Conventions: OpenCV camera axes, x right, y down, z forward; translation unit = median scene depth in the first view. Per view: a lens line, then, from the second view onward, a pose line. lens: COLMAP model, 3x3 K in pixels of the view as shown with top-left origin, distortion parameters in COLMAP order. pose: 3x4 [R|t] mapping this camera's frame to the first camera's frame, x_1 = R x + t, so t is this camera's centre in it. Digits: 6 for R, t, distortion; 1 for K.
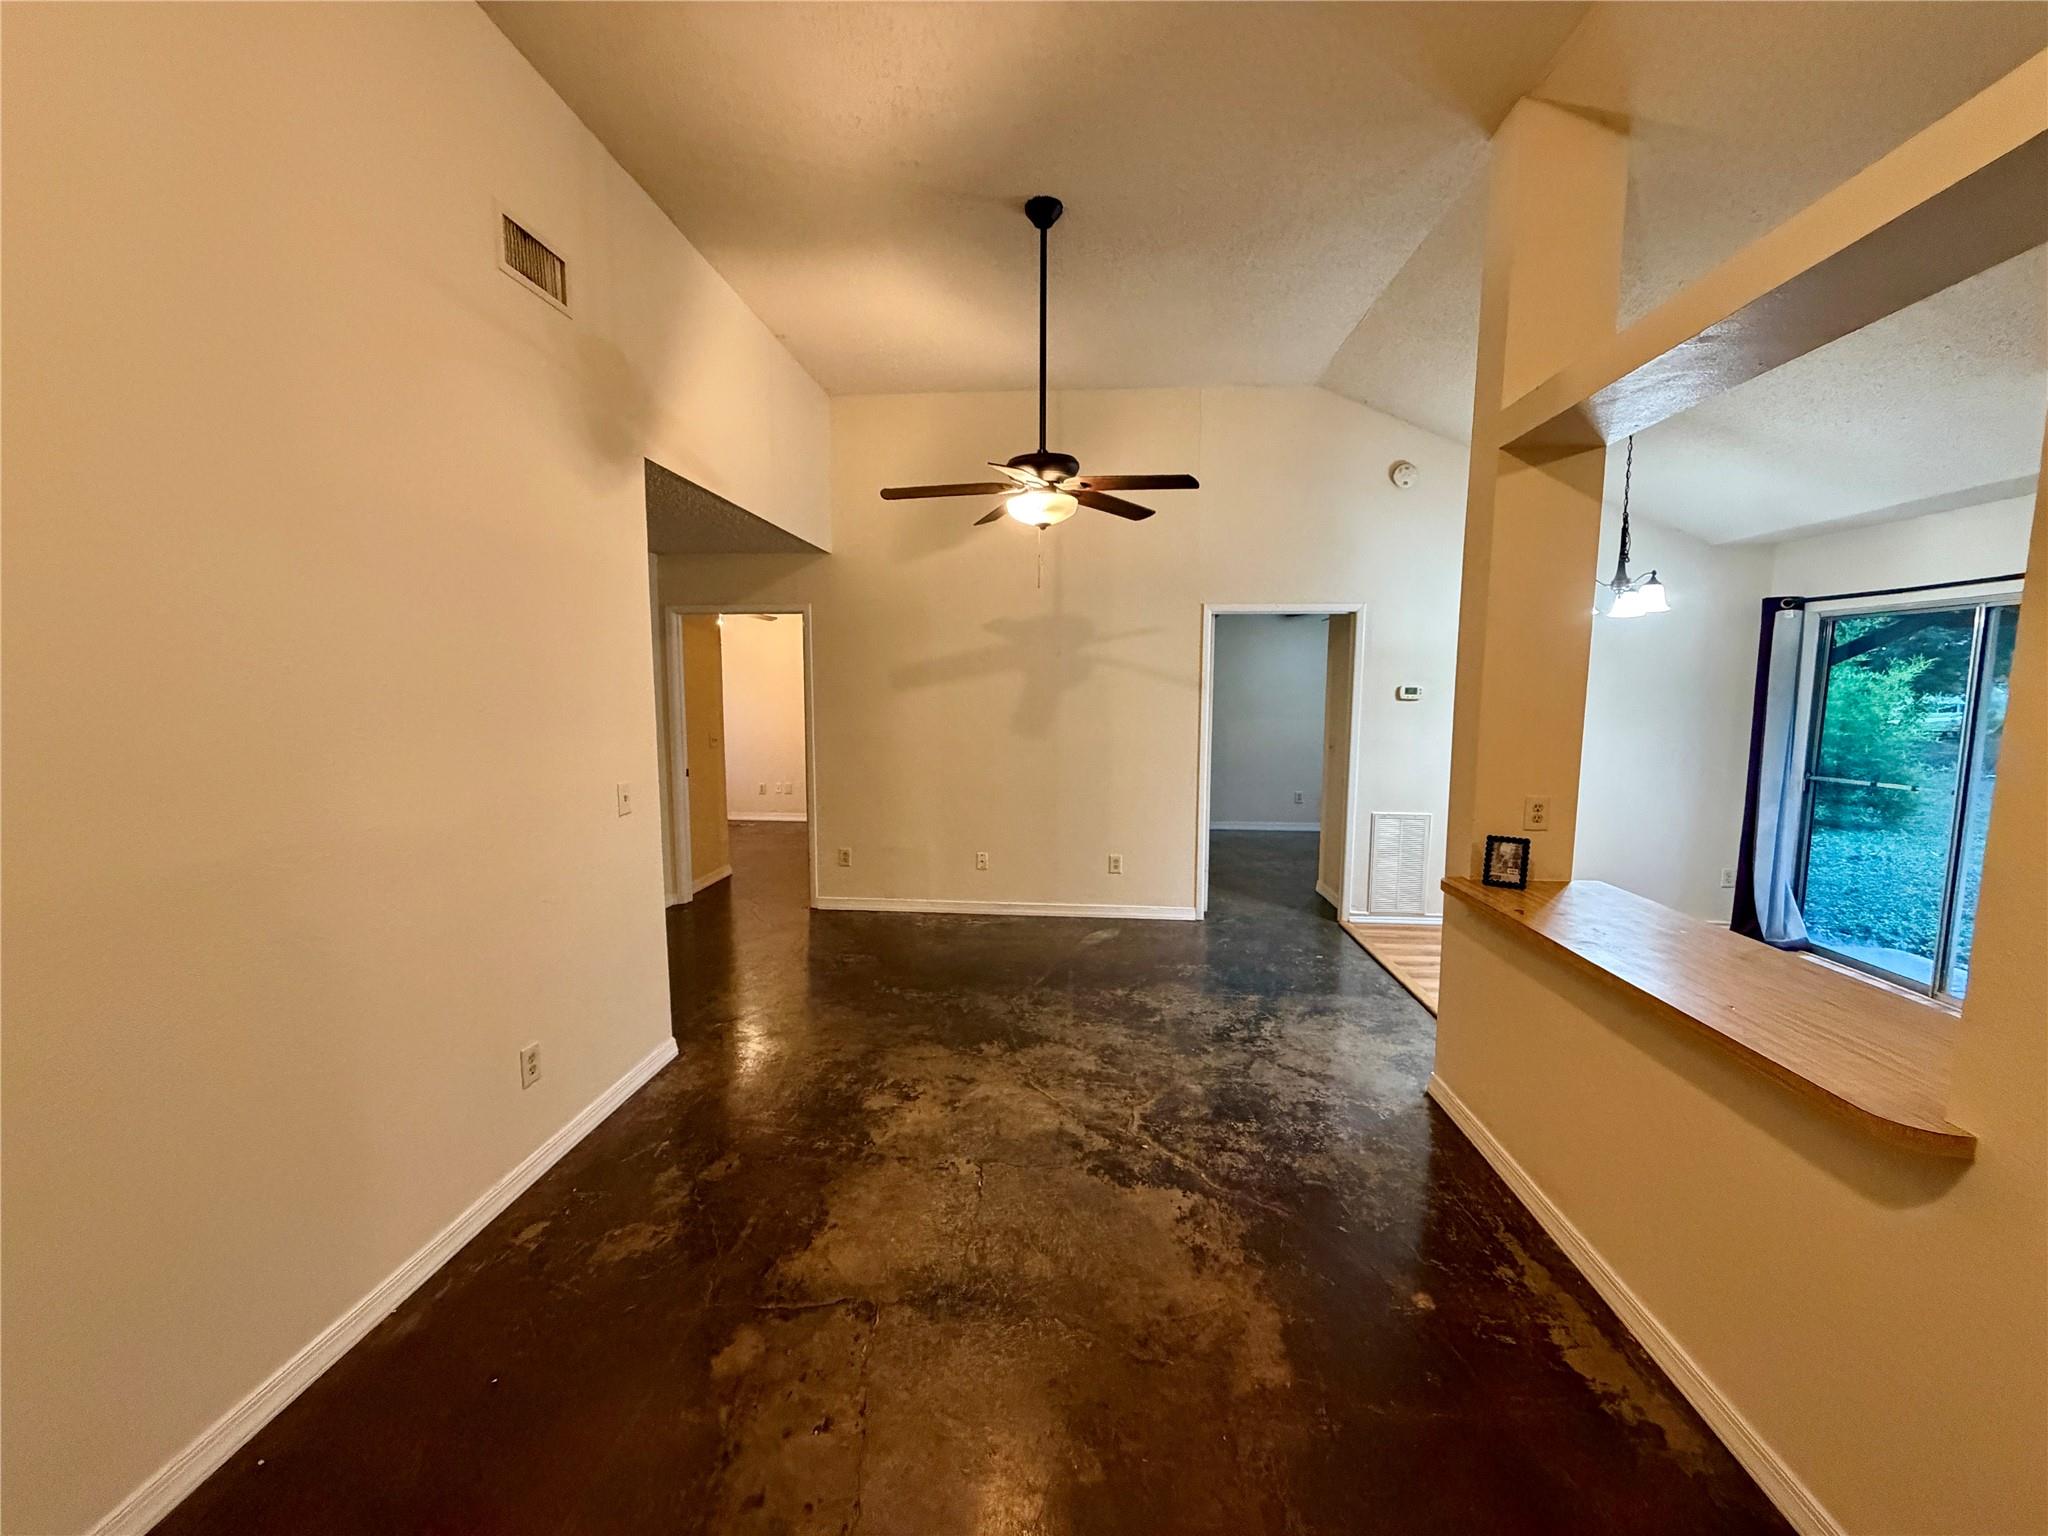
lens RADIAL K [[813.8, 0, 1018.4], [0, 813.8, 767.2], [0, 0, 1]] dist [-0.001222, 0.001141]
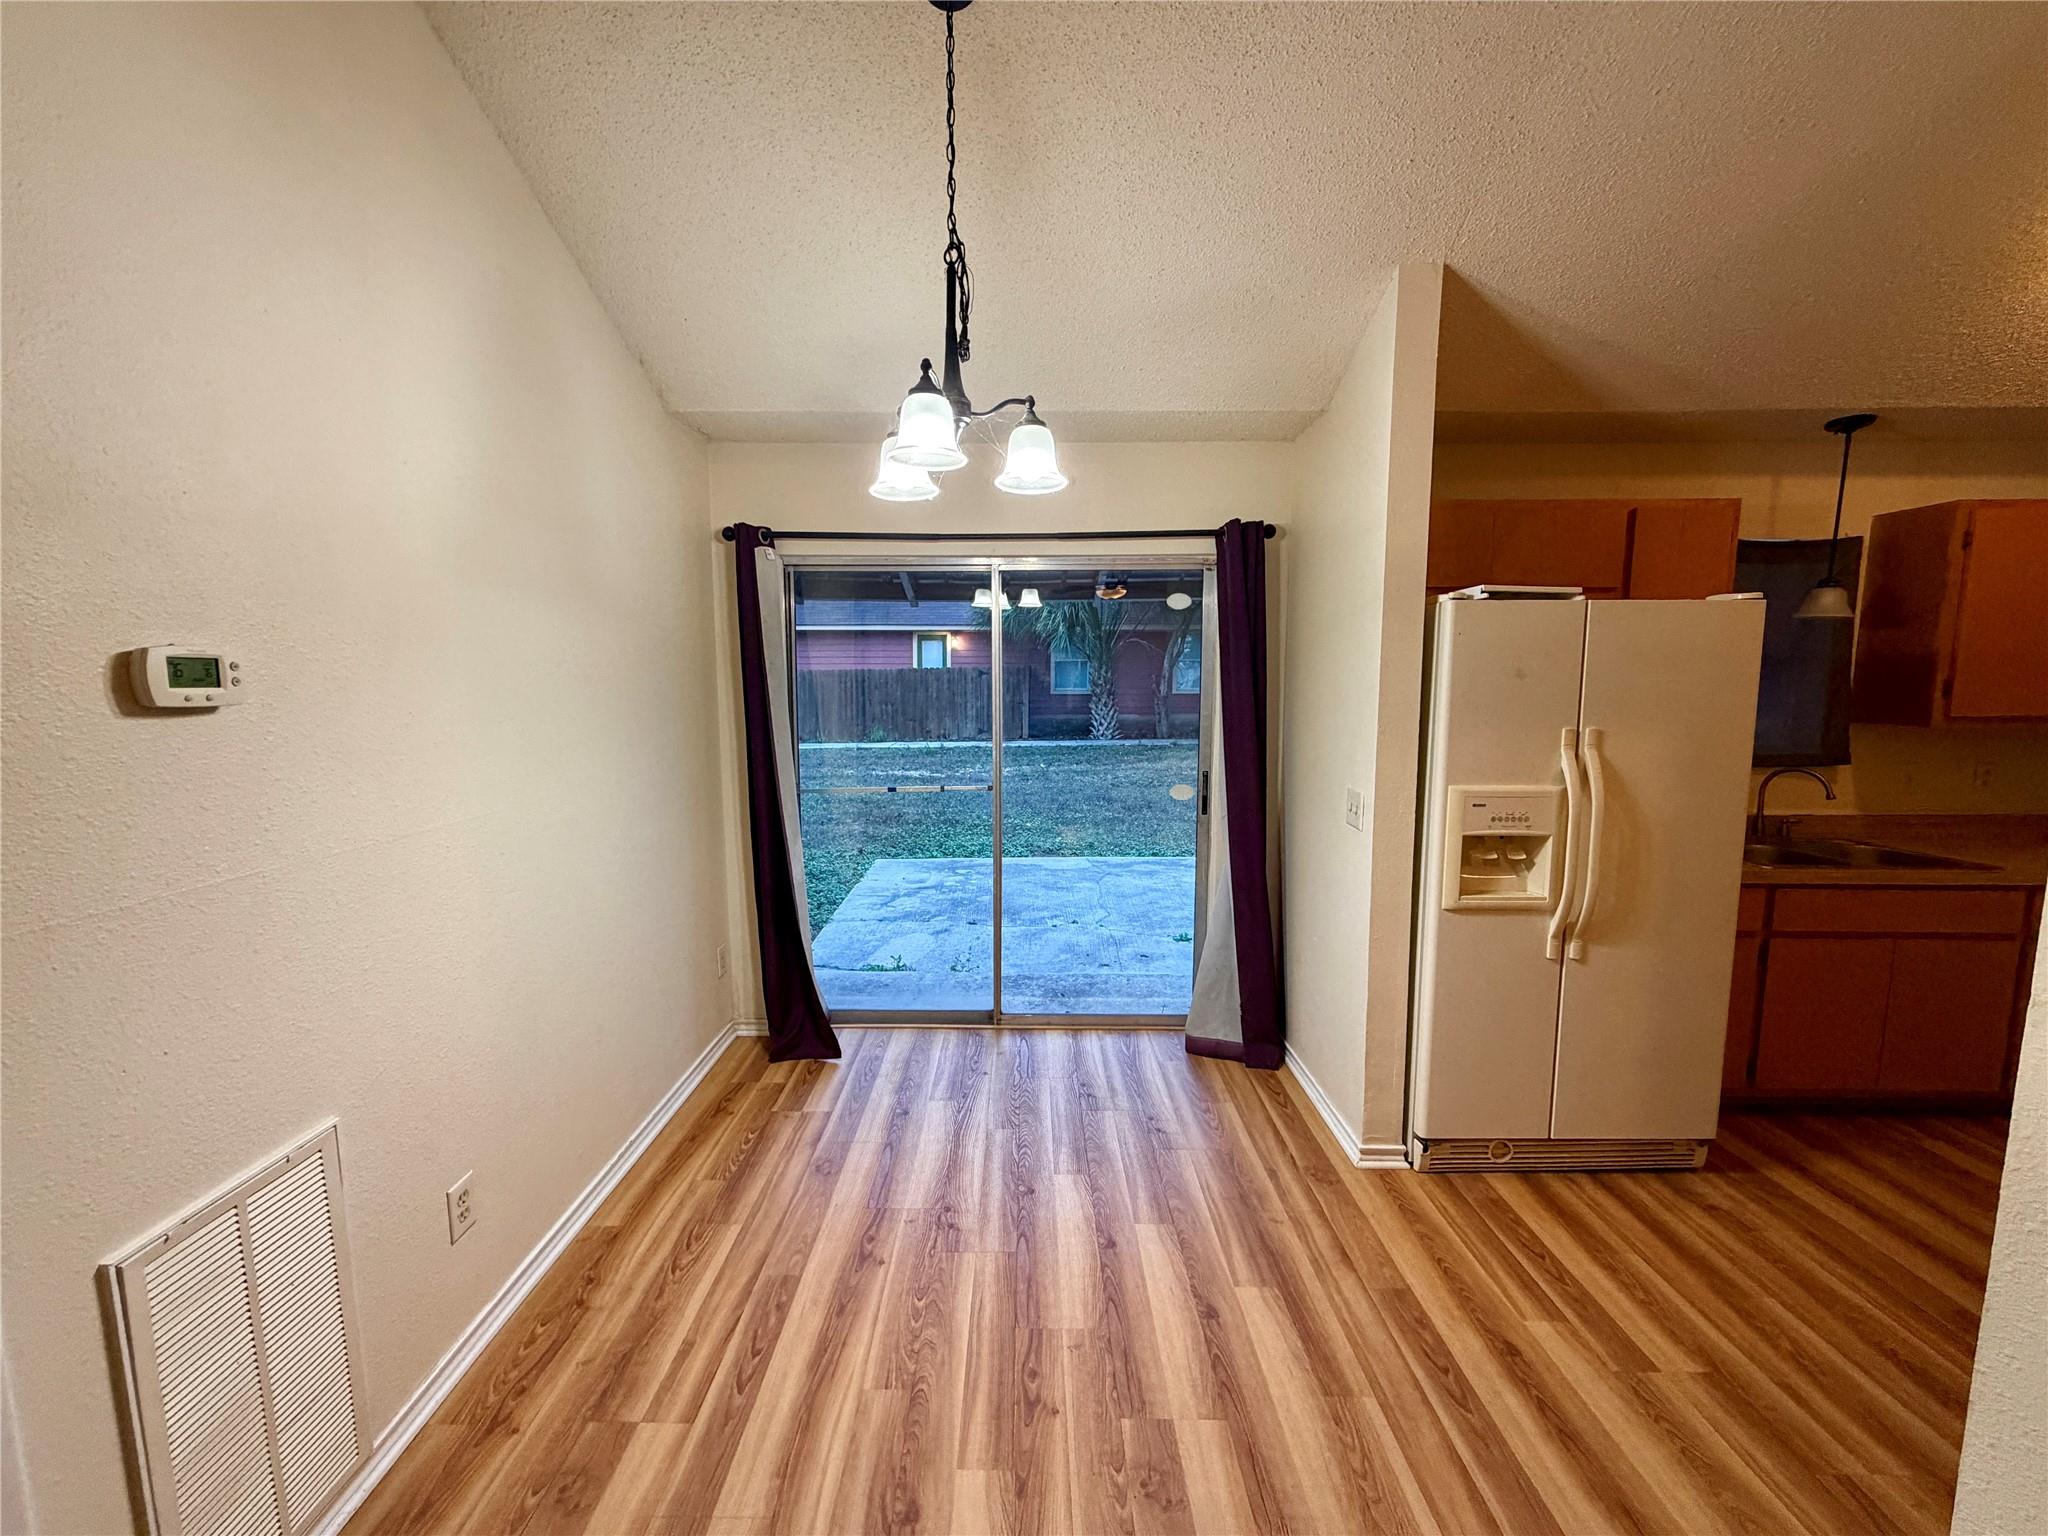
lens RADIAL K [[813.8, 0, 1023.6], [0, 813.8, 768.3], [0, 0, 1]] dist [-0.001222, 0.001141]
pose [[-0.073417, -0.121409, 0.989884, 0.353175], [0.101229, 0.986529, 0.128506, -0.109463], [-0.992151, 0.109639, -0.060138, 1.184432]]
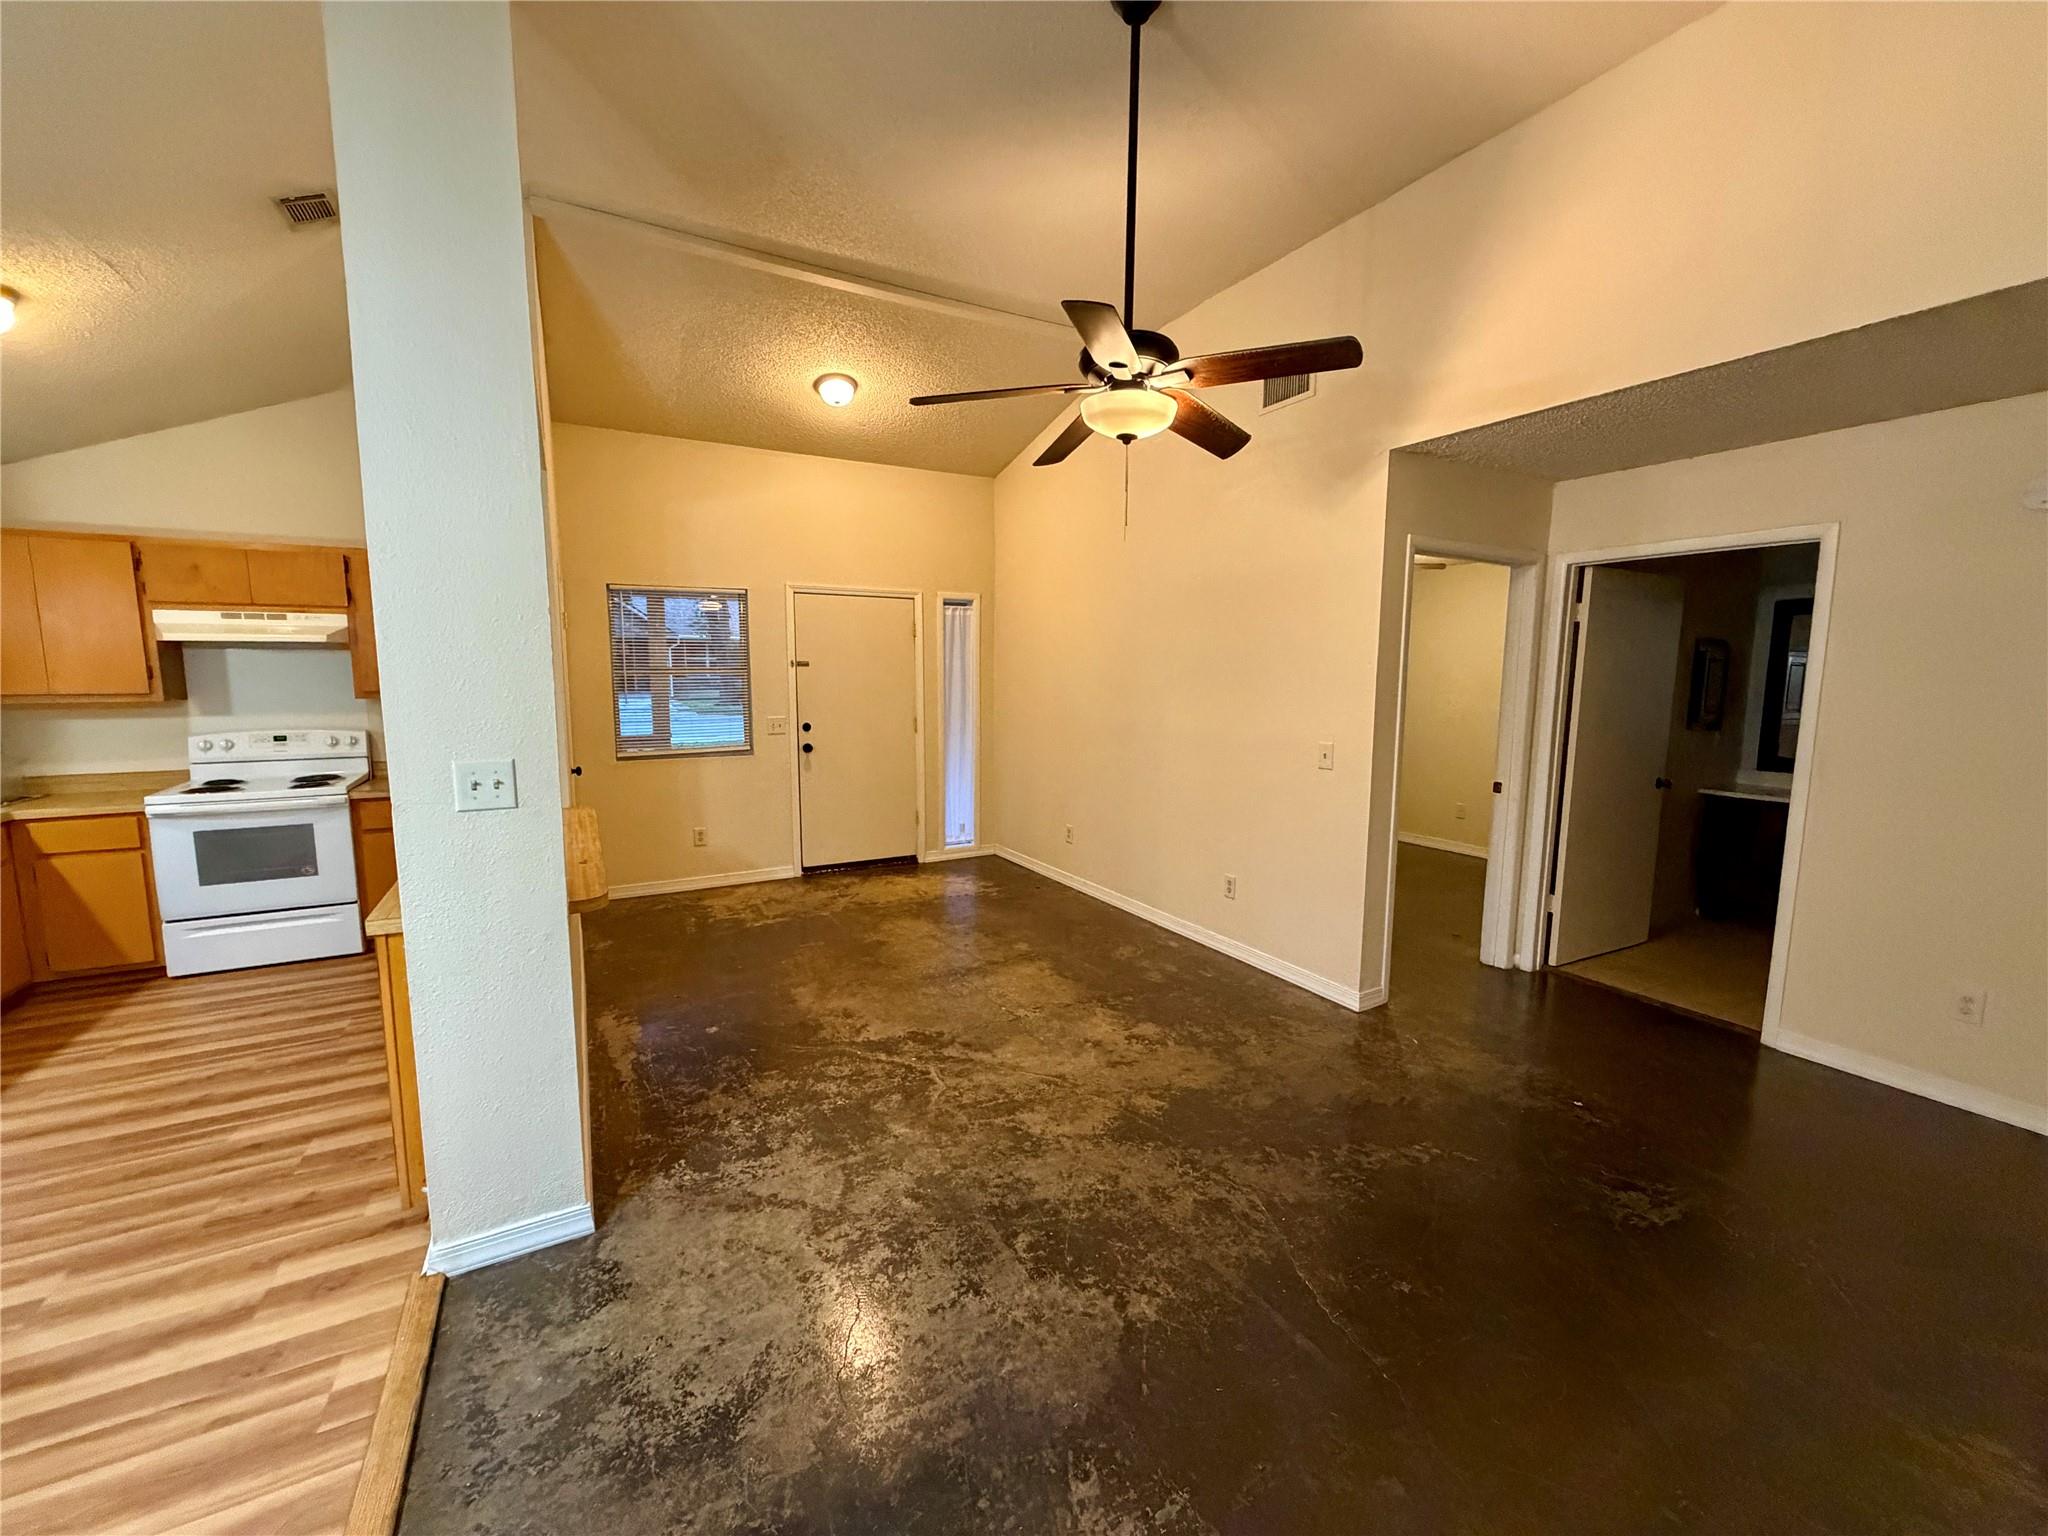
lens RADIAL K [[813.8, 0, 1012.0], [0, 813.8, 766.3], [0, 0, 1]] dist [-0.001222, 0.001141]
pose [[-0.836974, 0.054554, -0.544517, 0.514829], [-0.065696, 0.977806, 0.198945, -0.140567], [0.543285, 0.202284, -0.814814, 1.541348]]
